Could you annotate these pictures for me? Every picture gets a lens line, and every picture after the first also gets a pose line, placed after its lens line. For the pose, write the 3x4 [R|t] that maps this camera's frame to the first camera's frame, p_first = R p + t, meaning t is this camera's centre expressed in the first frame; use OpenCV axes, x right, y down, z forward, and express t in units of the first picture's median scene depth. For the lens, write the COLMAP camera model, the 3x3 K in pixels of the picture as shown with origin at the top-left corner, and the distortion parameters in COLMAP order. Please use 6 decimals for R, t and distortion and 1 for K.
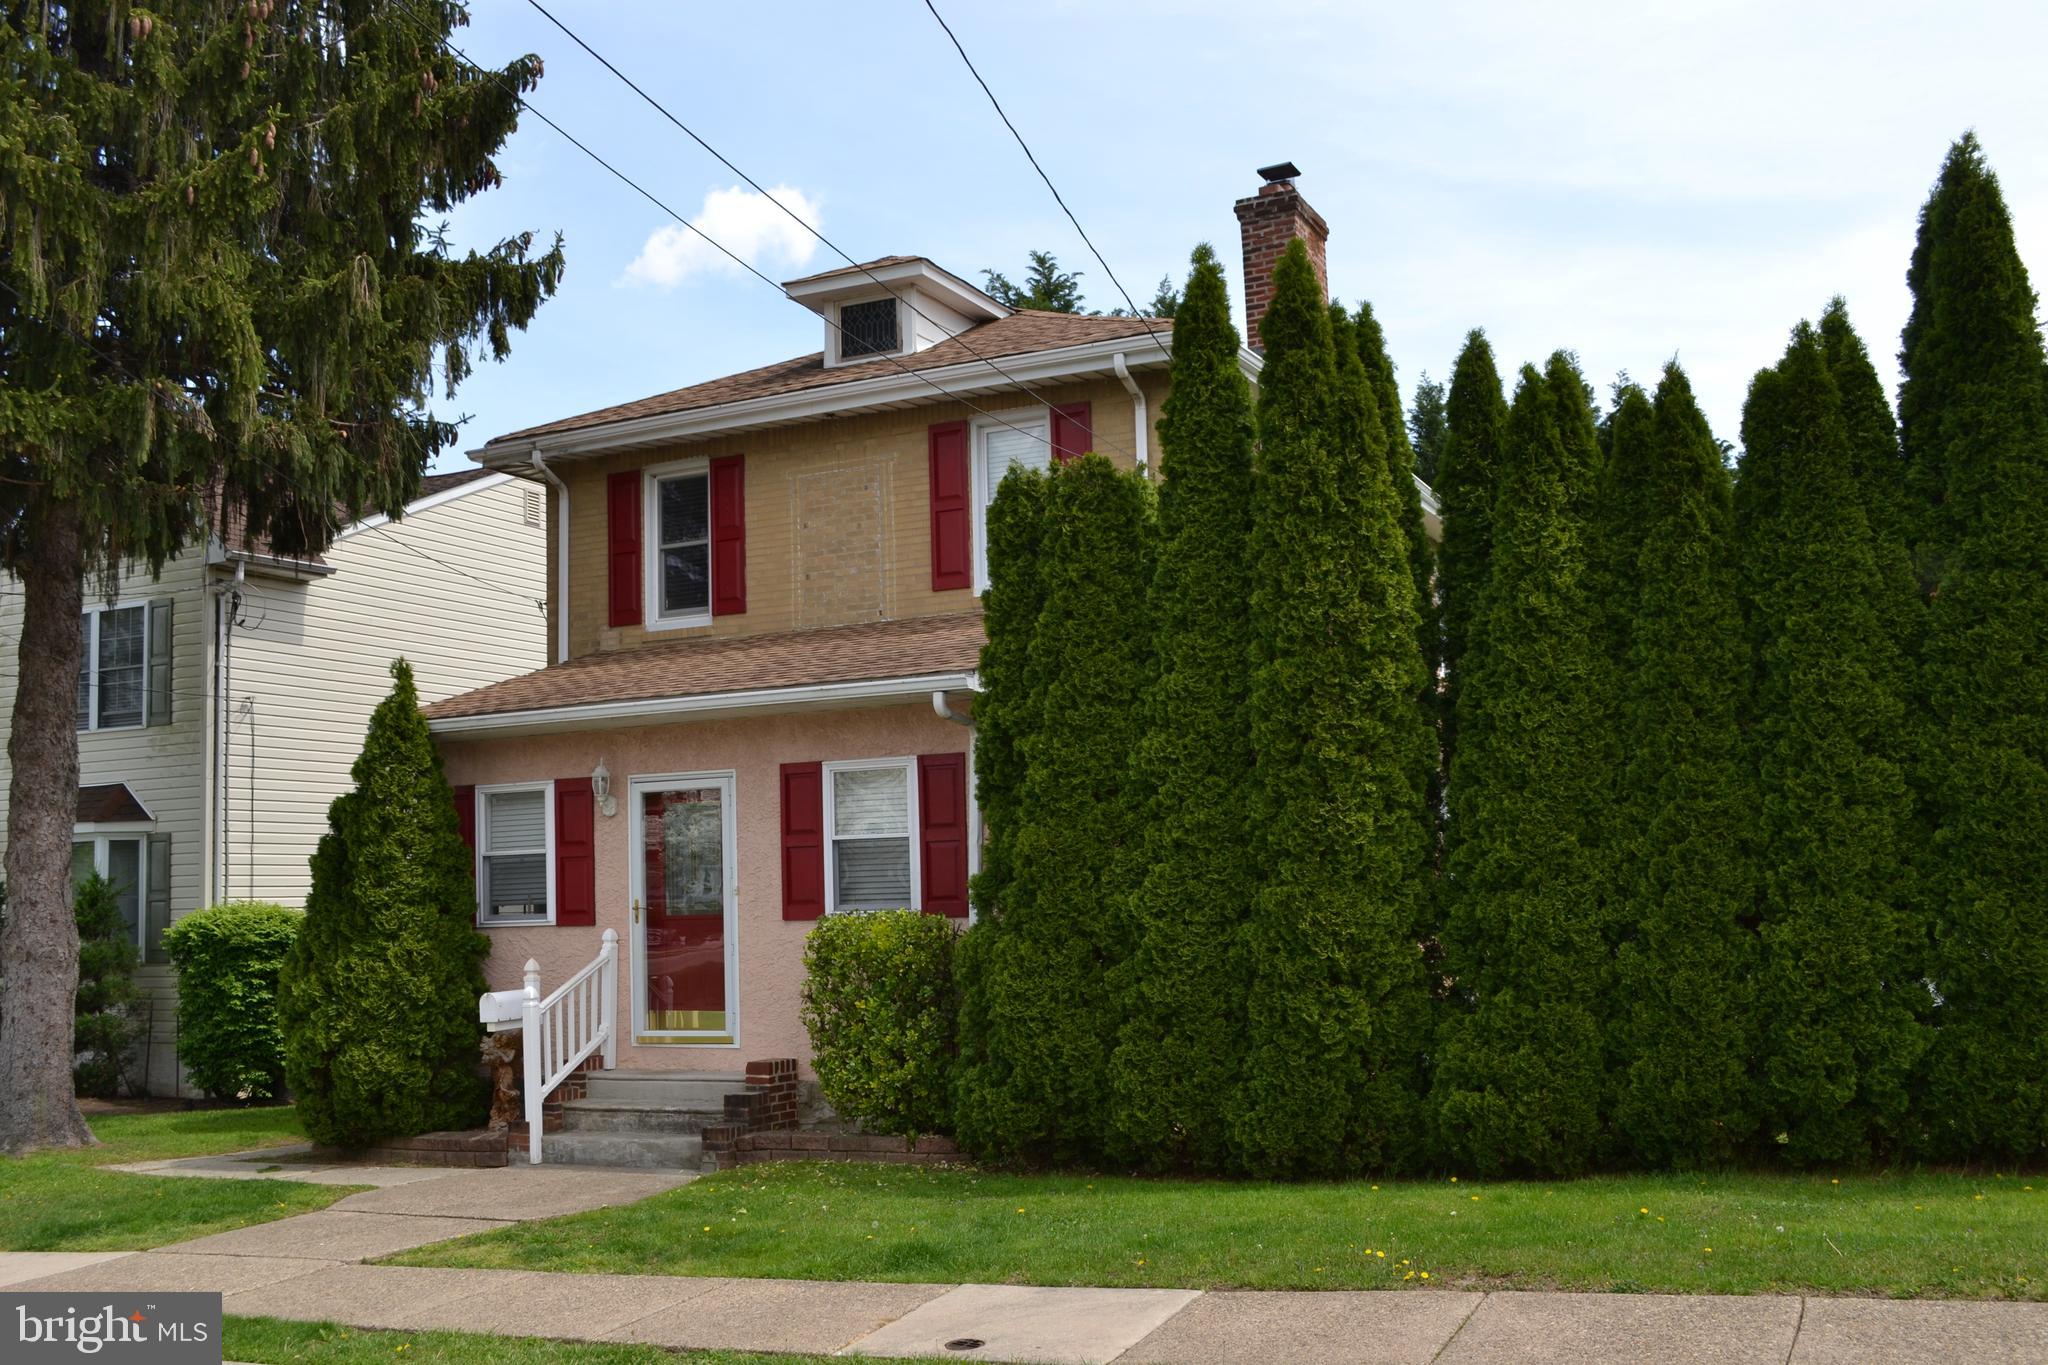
lens RADIAL K [[1942.2, 0, 1024.0], [0, 1942.2, 682.5], [0, 0, 1]] dist [-0.064925, 0.000023]
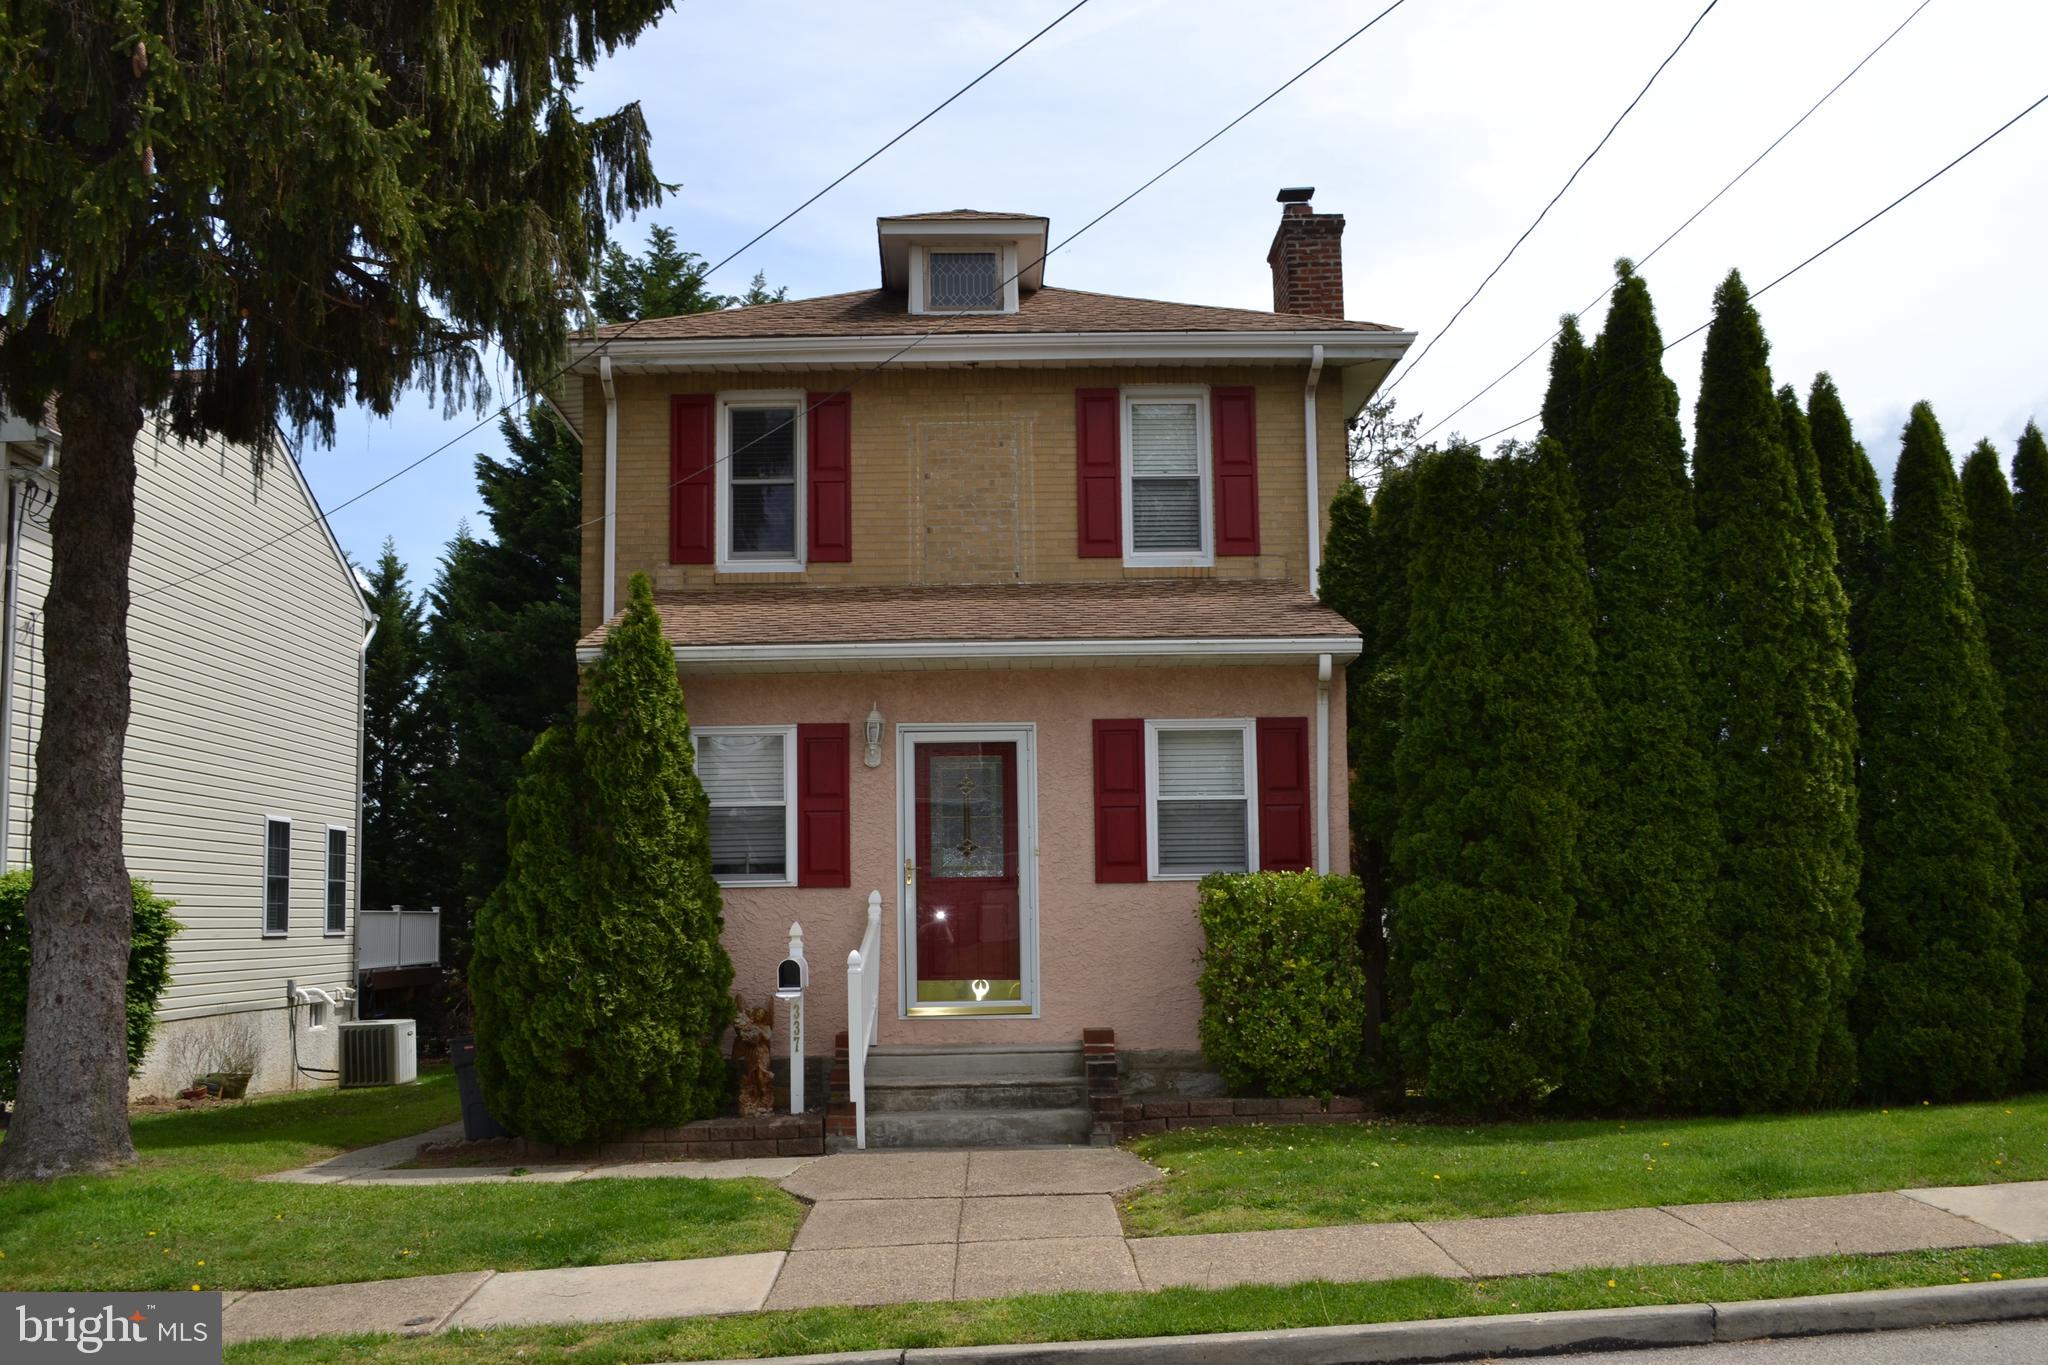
lens RADIAL K [[1942.2, 0, 1024.0], [0, 1942.2, 682.5], [0, 0, 1]] dist [-0.064925, 0.000023]
pose [[0.896328, 0.068762, 0.438028, -0.562329], [-0.061294, 0.997633, -0.031184, 0.054337], [-0.439135, 0.001103, 0.898420, 0.151771]]
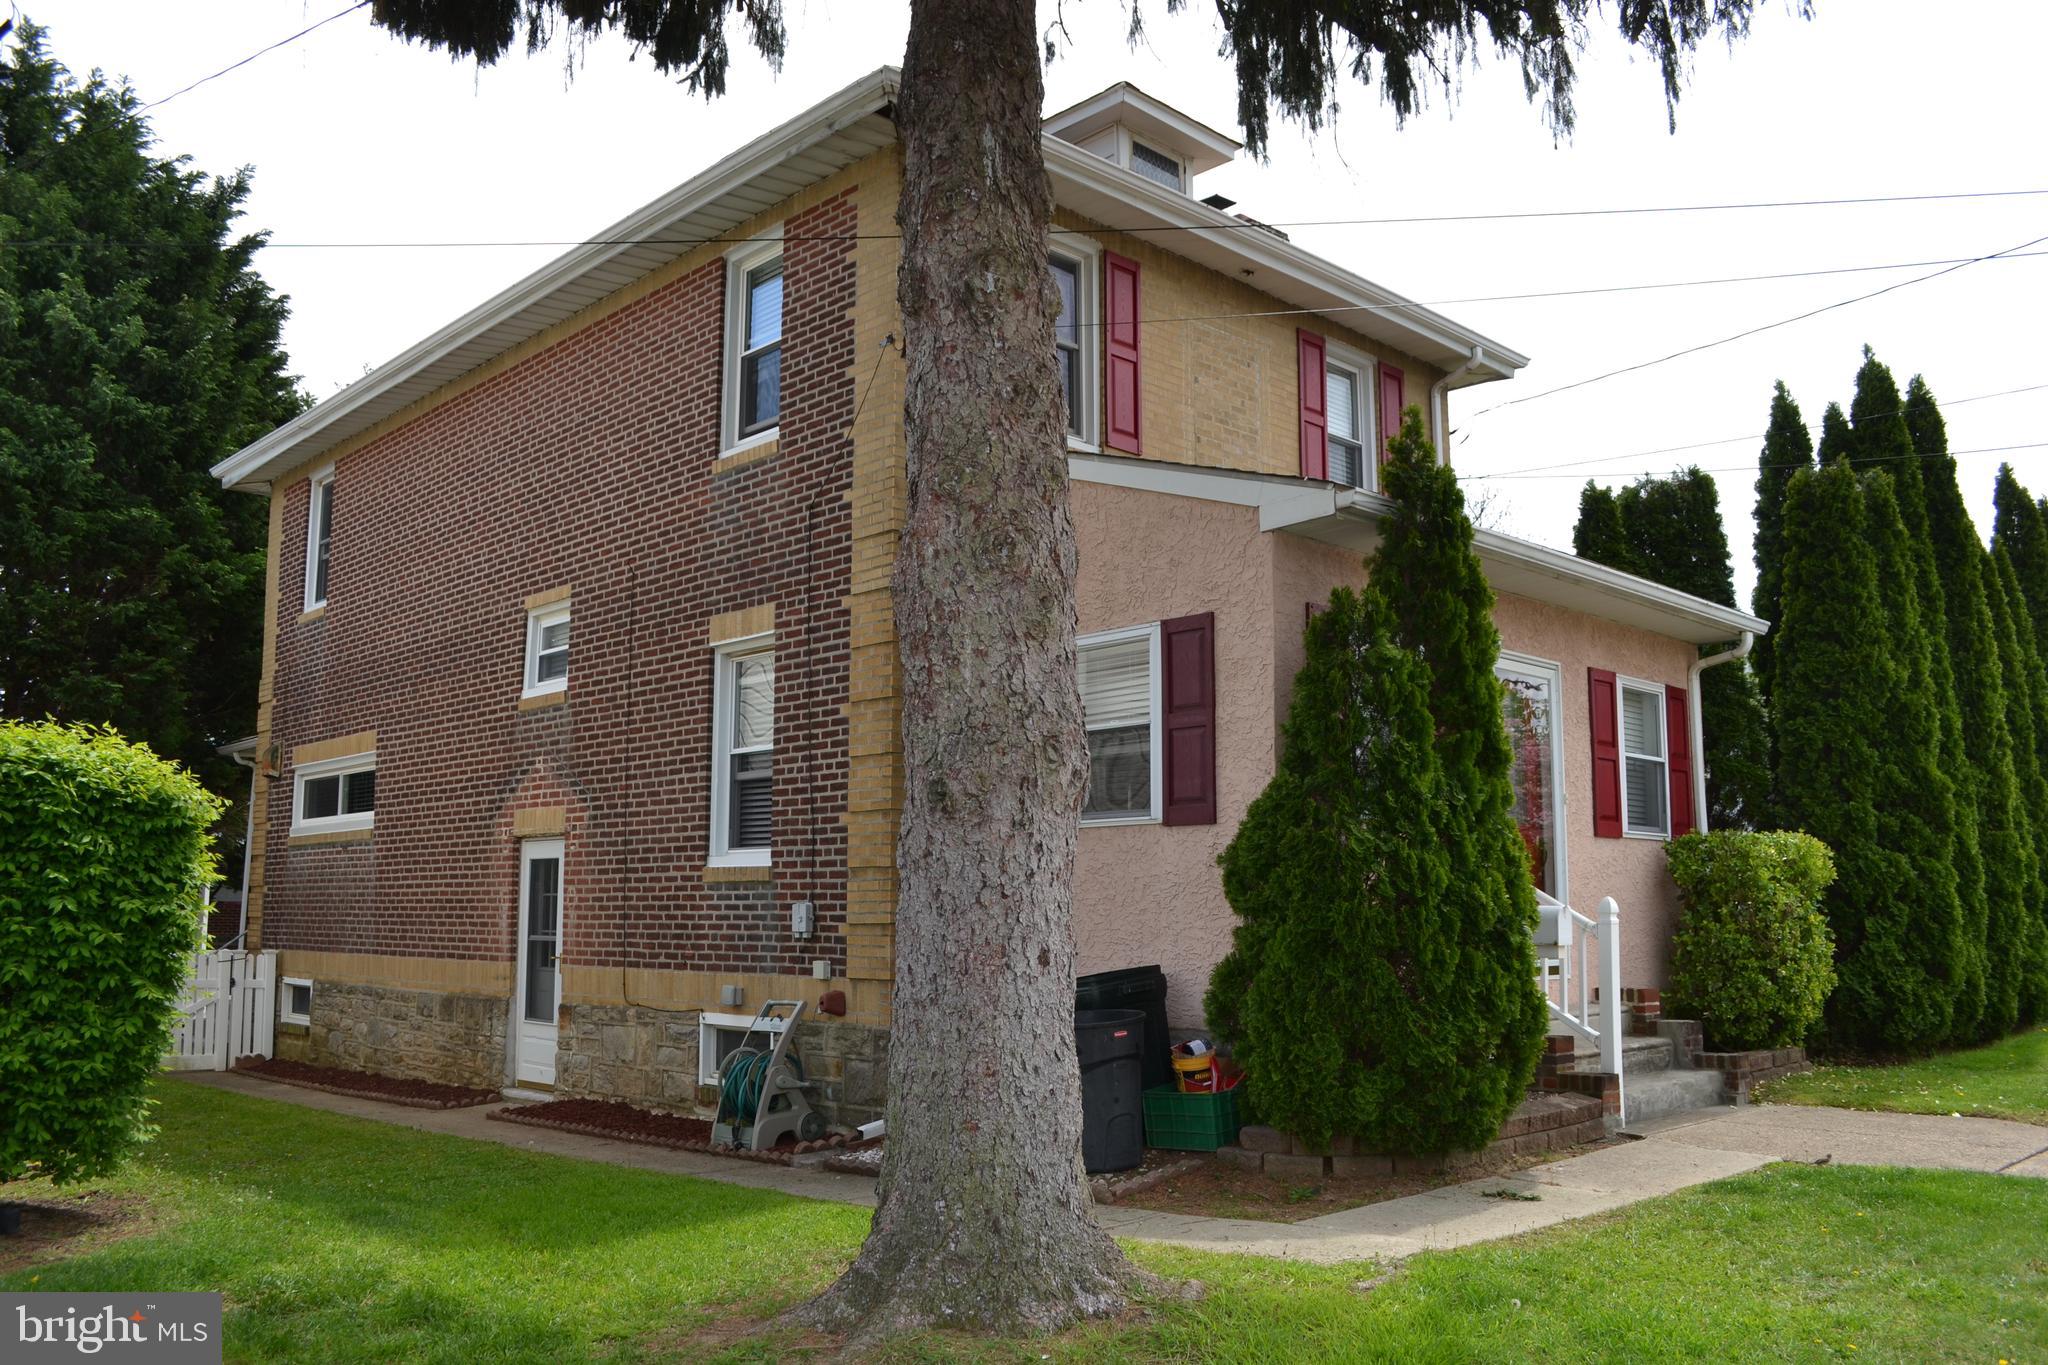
lens RADIAL K [[1625.0, 0, 1024.0], [0, 1625.0, 682.5], [0, 0, 1]] dist [-0.003395, 0.000822]
pose [[0.359801, 0.166689, 0.918019, -0.902025], [-0.121017, 0.983938, -0.131228, 0.177181], [-0.925148, -0.063880, 0.374194, 0.937929]]
